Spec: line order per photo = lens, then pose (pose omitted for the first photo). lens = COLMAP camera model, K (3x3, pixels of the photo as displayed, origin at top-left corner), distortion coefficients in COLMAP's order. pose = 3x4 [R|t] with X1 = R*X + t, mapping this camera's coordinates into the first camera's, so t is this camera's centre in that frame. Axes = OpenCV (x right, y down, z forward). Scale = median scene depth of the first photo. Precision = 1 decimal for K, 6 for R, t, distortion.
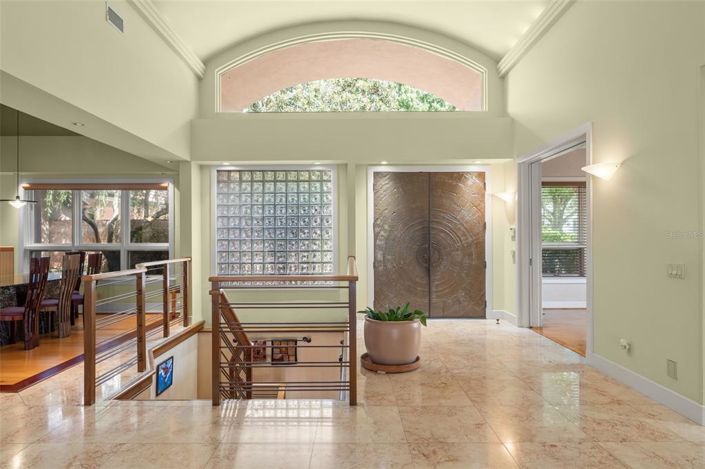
lens RADIAL K [[417.1, 0, 352.5], [0, 417.1, 234.5], [0, 0, 1]] dist [0.000009, -0.000053]
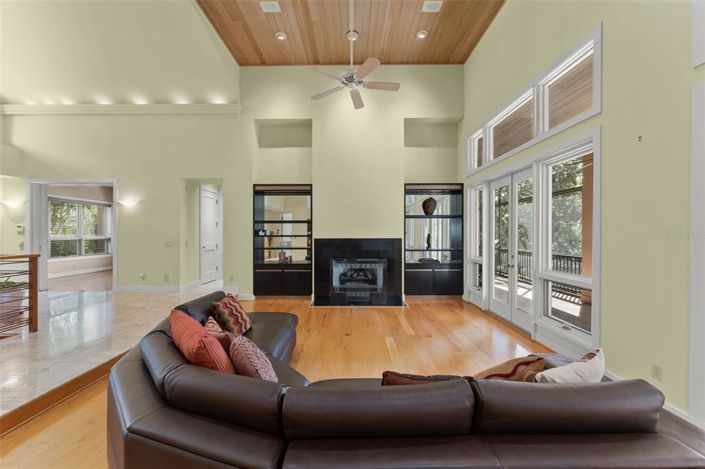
lens RADIAL K [[280.8, 0, 352.5], [0, 280.8, 234.5], [0, 0, 1]] dist [0.001013, 0.000054]
pose [[0.008471, 0.000031, 0.999964, -0.870105], [-0.001254, 0.999999, -0.000020, 0.014647], [-0.999963, -0.001254, 0.008471, -0.226112]]
